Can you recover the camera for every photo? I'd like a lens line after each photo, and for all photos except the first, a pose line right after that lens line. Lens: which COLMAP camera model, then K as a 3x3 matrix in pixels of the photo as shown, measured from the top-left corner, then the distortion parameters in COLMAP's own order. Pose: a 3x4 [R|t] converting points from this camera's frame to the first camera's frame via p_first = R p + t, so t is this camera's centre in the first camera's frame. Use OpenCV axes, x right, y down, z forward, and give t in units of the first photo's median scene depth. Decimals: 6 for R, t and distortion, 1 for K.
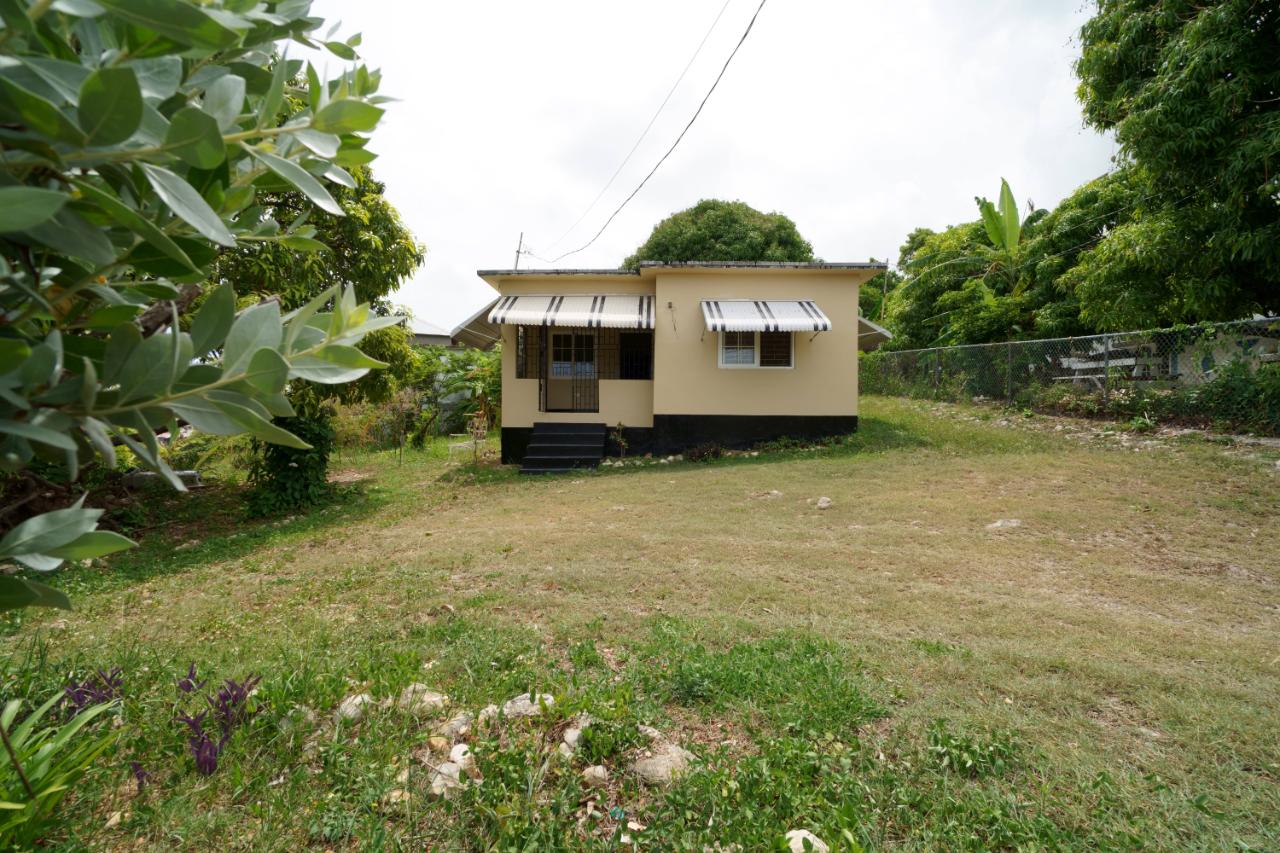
lens RADIAL K [[547.1, 0, 637.9], [0, 547.1, 424.7], [0, 0, 1]] dist [0.000873, 0.000071]
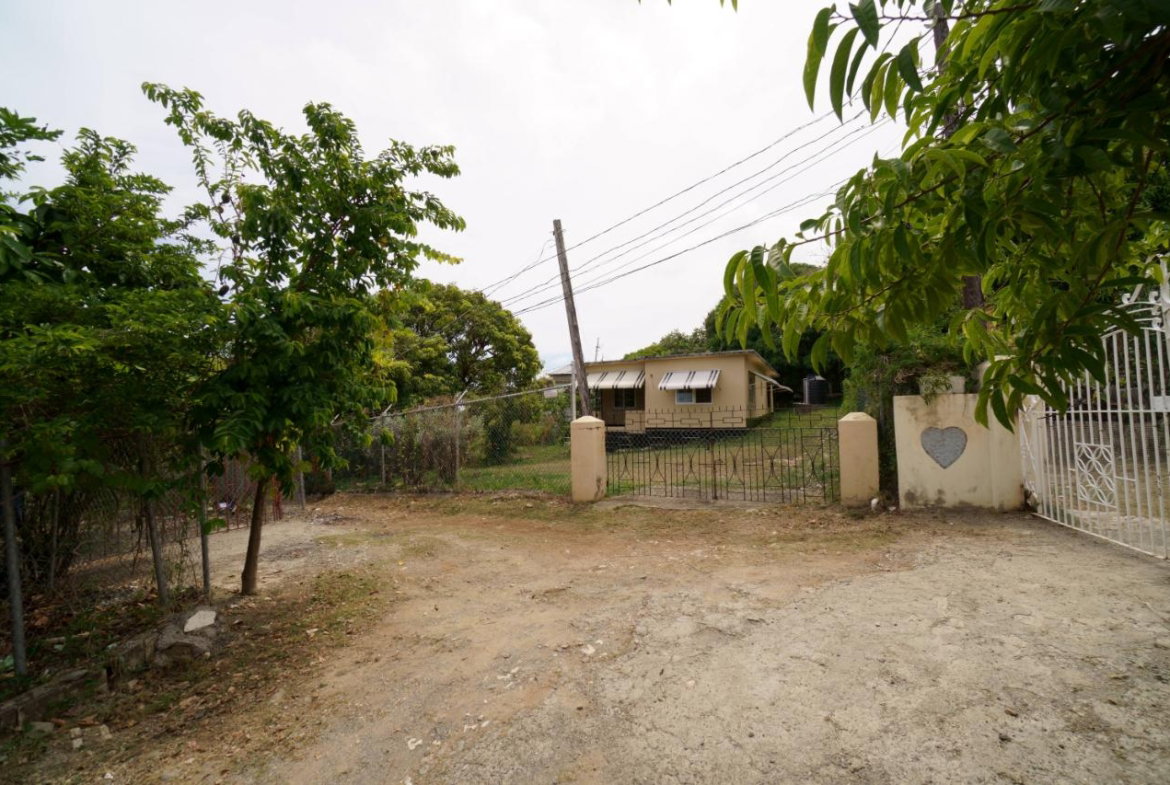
lens RADIAL K [[502.3, 0, 588.1], [0, 502.3, 391.6], [0, 0, 1]] dist [0.000456, -0.000112]
pose [[0.907173, -0.039135, -0.418933, 0.635673], [0.008070, 0.997100, -0.075670, -0.013025], [0.420680, 0.065265, 0.904859, -0.830352]]
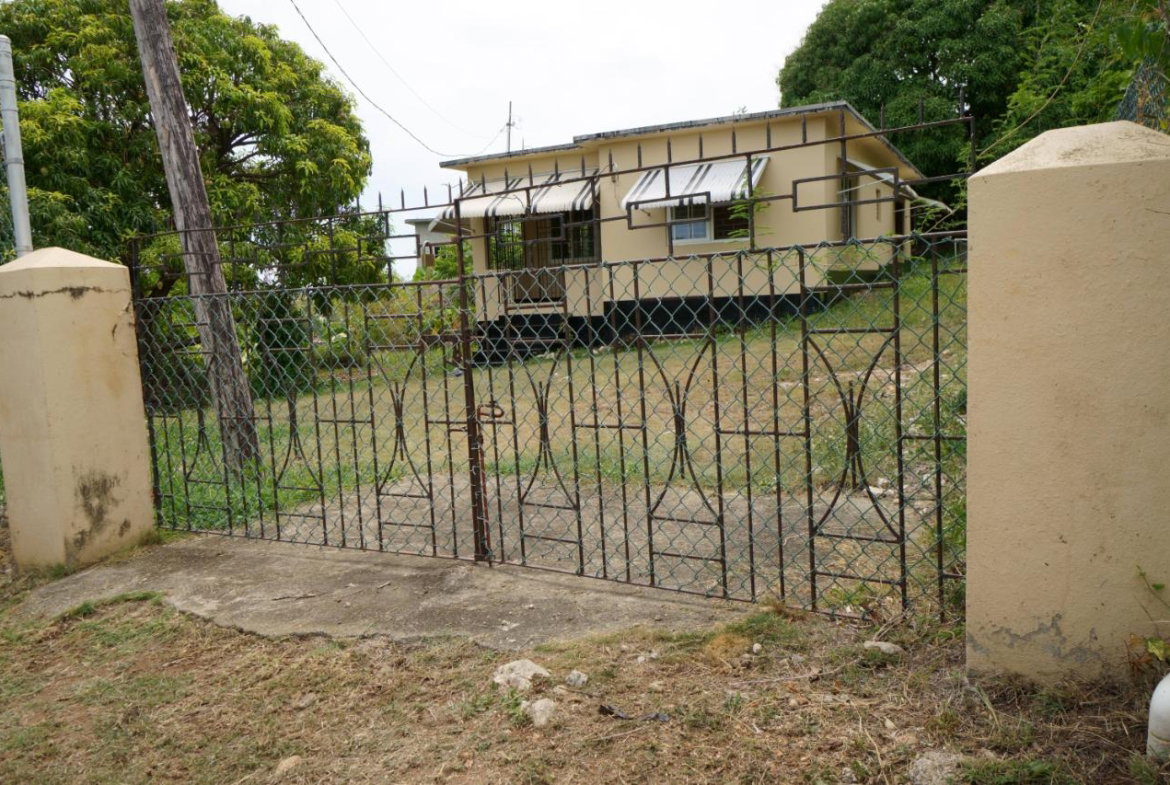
lens RADIAL K [[899.7, 0, 585.0], [0, 899.7, 392.5], [0, 0, 1]] dist [0.010374, 0.002439]
pose [[0.897792, -0.002037, -0.440415, 0.662897], [0.044345, 0.995325, 0.085794, 0.002050], [0.438181, -0.096556, 0.893686, -0.377769]]
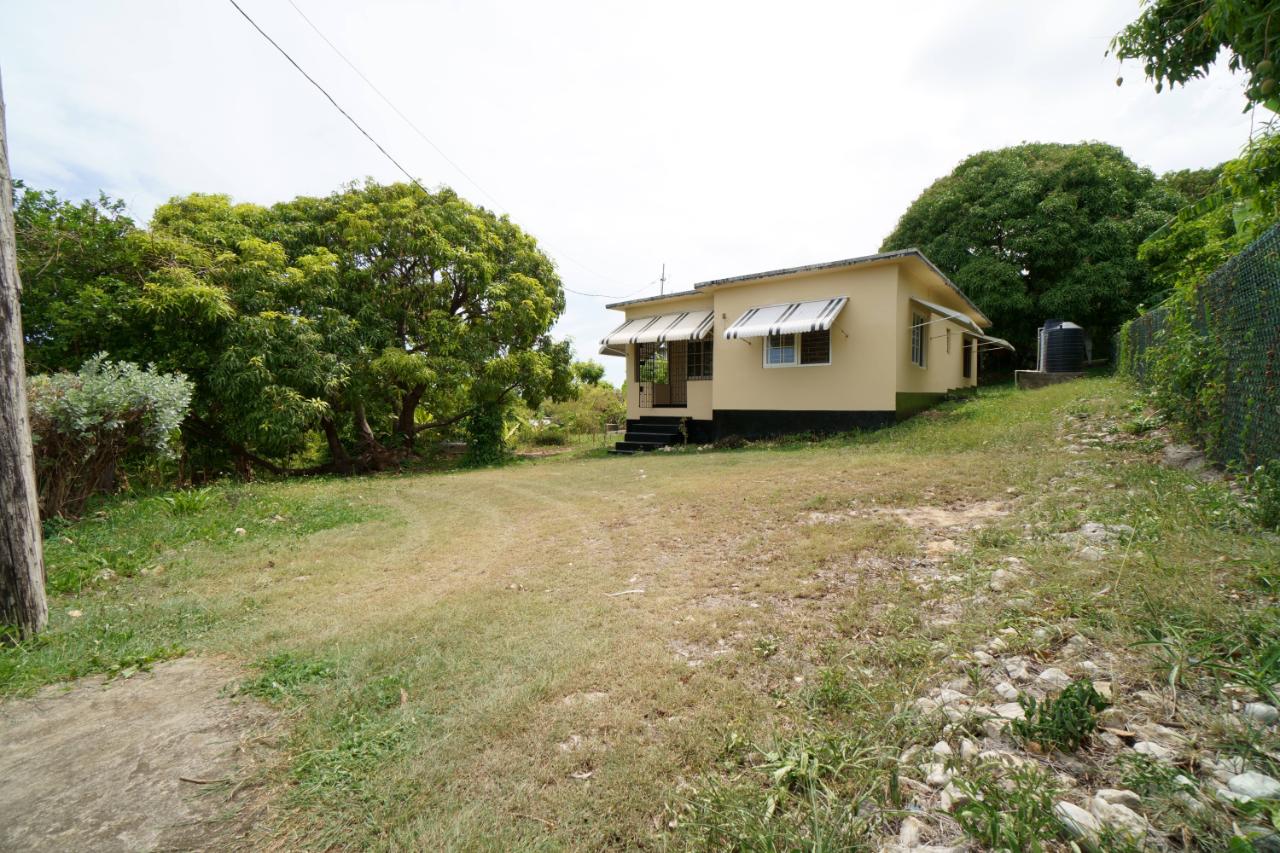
lens RADIAL K [[547.1, 0, 637.9], [0, 547.1, 424.7], [0, 0, 1]] dist [0.000873, 0.000071]
pose [[0.787486, 0.014386, -0.616165, 0.631477], [0.000041, 0.999726, 0.023393, -0.013356], [0.616332, -0.018447, 0.787270, -0.039504]]
